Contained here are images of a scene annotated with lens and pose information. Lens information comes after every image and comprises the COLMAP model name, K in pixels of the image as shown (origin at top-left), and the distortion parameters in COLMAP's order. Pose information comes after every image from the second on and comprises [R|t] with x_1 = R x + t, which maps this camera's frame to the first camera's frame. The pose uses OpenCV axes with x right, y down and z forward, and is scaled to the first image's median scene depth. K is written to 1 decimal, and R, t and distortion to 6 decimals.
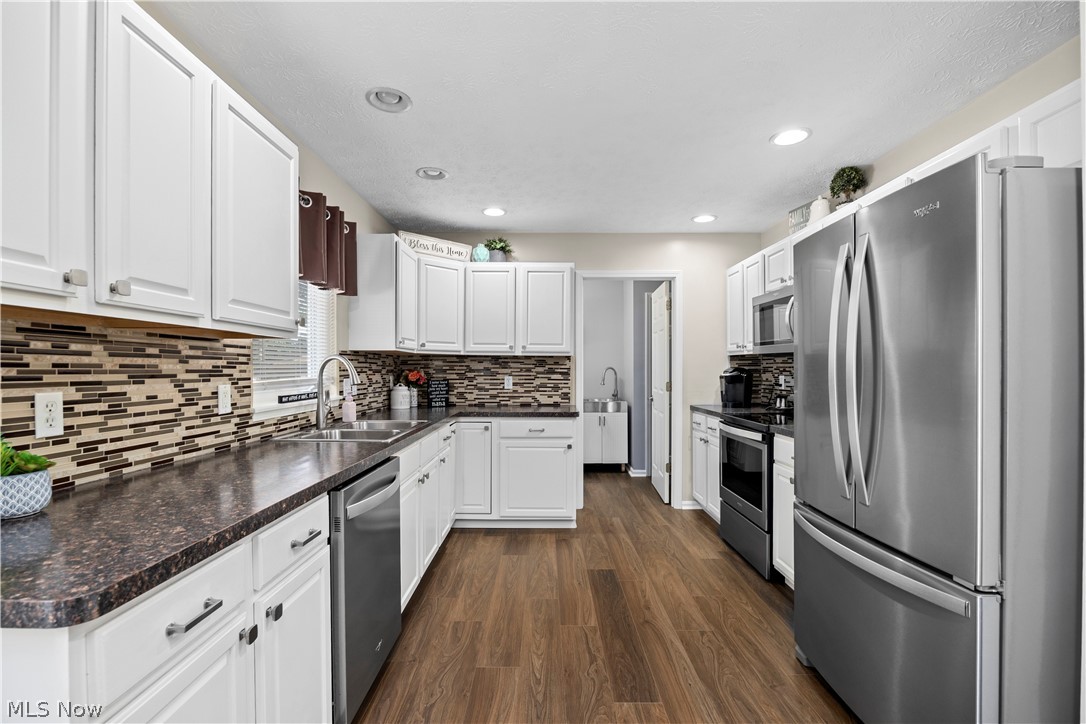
lens RADIAL K [[488.2, 0, 540.1], [0, 488.2, 374.6], [0, 0, 1]] dist [-0.013689, 0.003020]
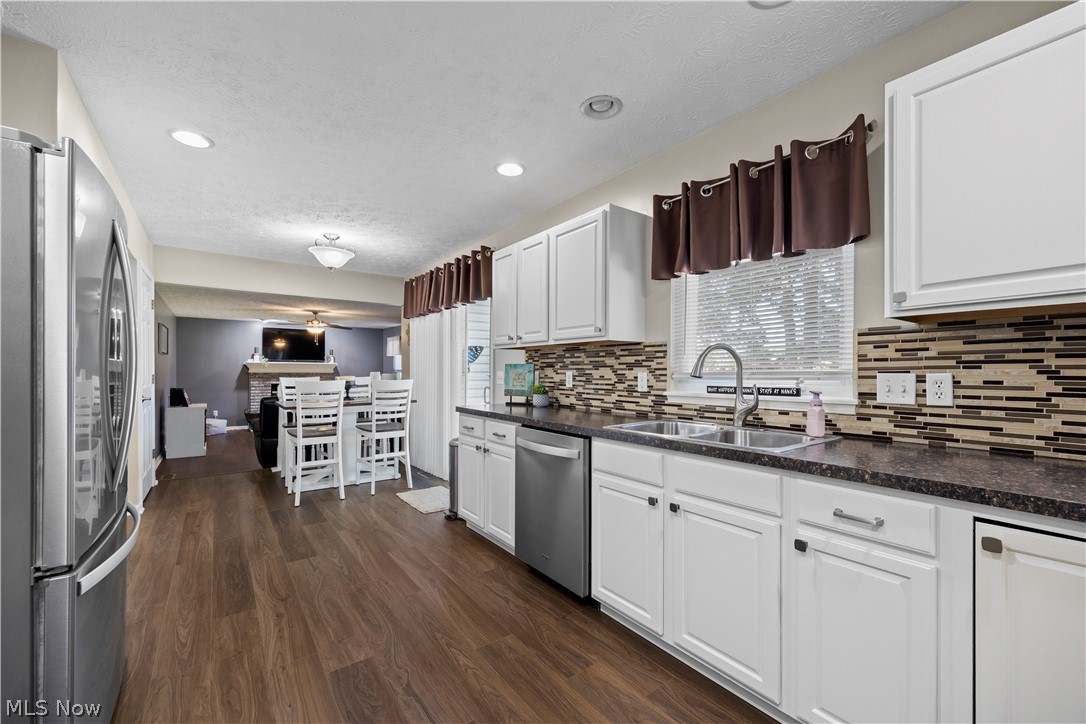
lens RADIAL K [[441.1, 0, 541.4], [0, 441.1, 373.1], [0, 0, 1]] dist [0.011186, -0.000631]
pose [[-0.800597, 0.004232, -0.599188, 0.382143], [-0.006466, 0.999856, 0.015700, 0.003216], [0.599168, 0.016444, -0.800454, 1.723605]]
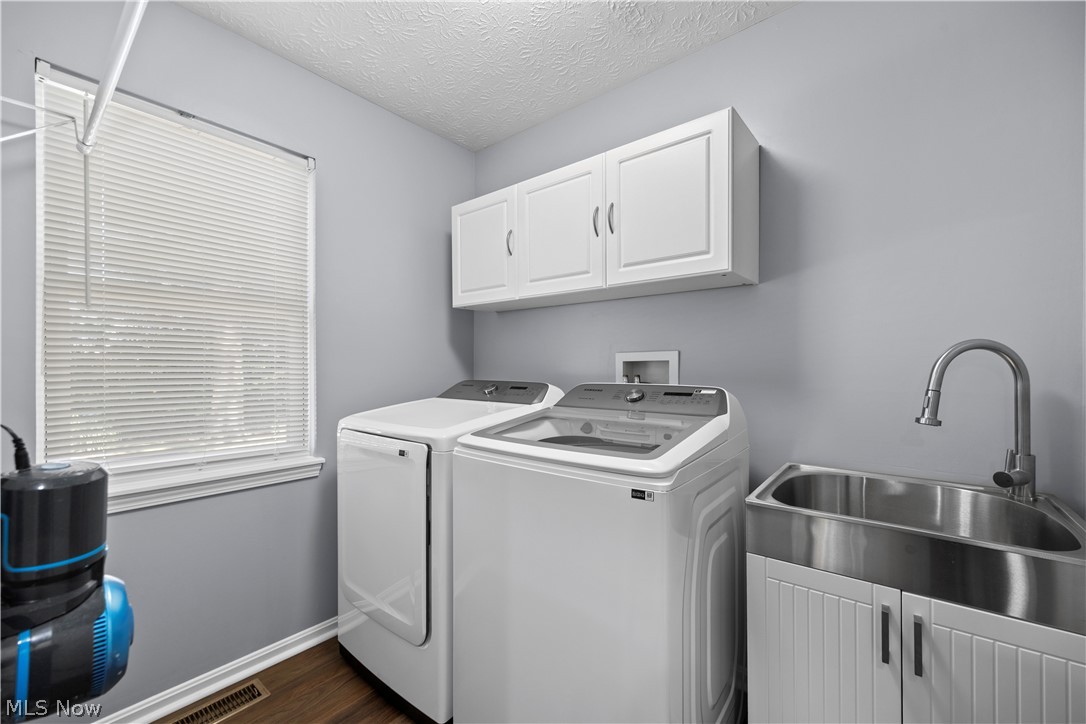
lens RADIAL K [[441.1, 0, 539.6], [0, 441.1, 365.3], [0, 0, 1]] dist [0.011186, -0.000631]
pose [[0.782515, 0.004852, -0.622613, 0.331467], [-0.011095, 0.999920, -0.006152, -0.003666], [0.622533, 0.011722, 0.782506, 2.127156]]
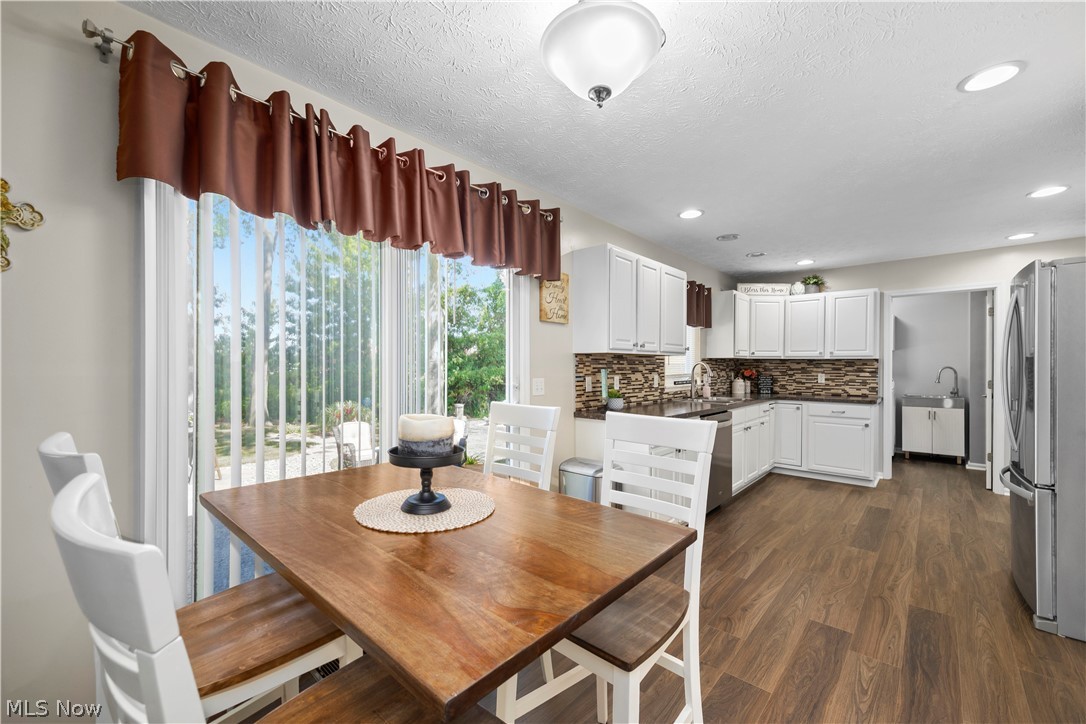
lens RADIAL K [[441.1, 0, 545.9], [0, 441.1, 368.5], [0, 0, 1]] dist [0.011186, -0.000631]
pose [[0.755033, 0.003269, -0.655679, 0.337530], [-0.008178, 0.999957, -0.004432, 0.001081], [0.655636, 0.008708, 0.755027, -0.913905]]
